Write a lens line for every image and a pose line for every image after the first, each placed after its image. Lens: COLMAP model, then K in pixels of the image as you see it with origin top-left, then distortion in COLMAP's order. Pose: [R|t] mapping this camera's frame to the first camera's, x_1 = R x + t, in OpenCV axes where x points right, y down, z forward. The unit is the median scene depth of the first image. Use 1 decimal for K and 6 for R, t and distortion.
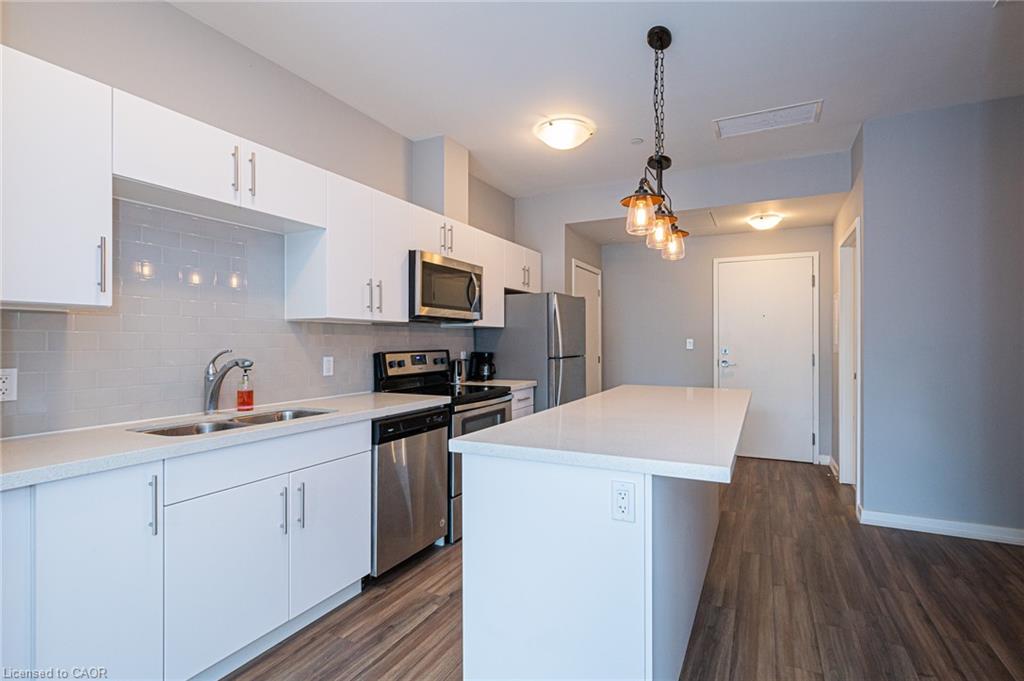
lens RADIAL K [[488.9, 0, 532.6], [0, 488.9, 337.0], [0, 0, 1]] dist [-0.002569, 0.000337]
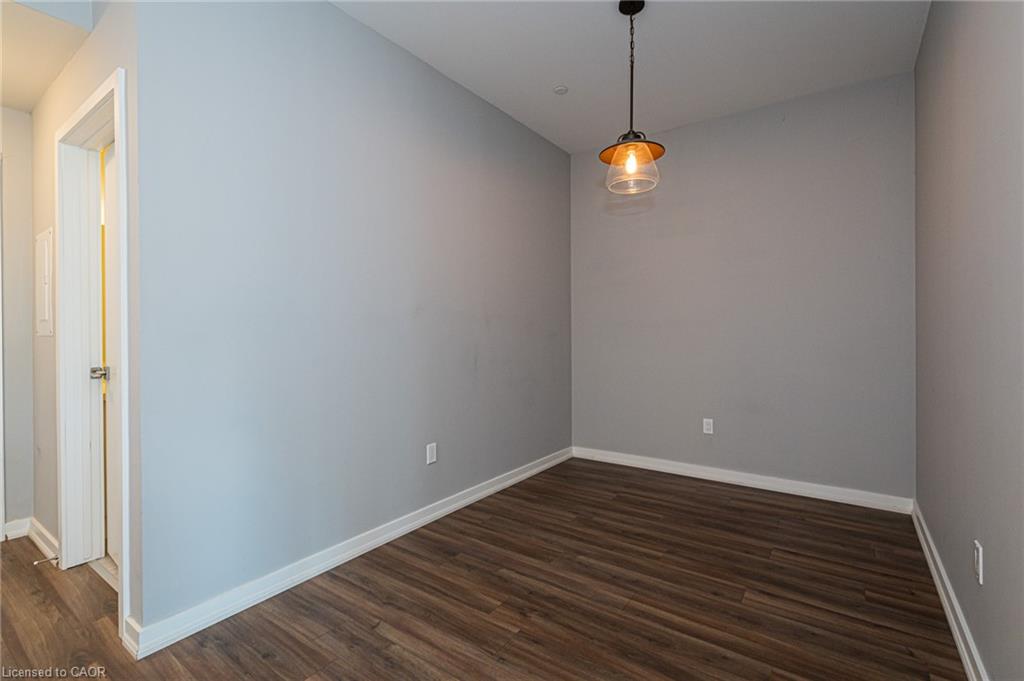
lens RADIAL K [[451.4, 0, 531.1], [0, 451.4, 335.5], [0, 0, 1]] dist [0.003817, -0.000752]
pose [[0.146244, -0.015137, 0.989133, 0.200068], [-0.009783, 0.999812, 0.016746, 0.019938], [-0.989200, -0.012125, 0.146068, 0.396792]]
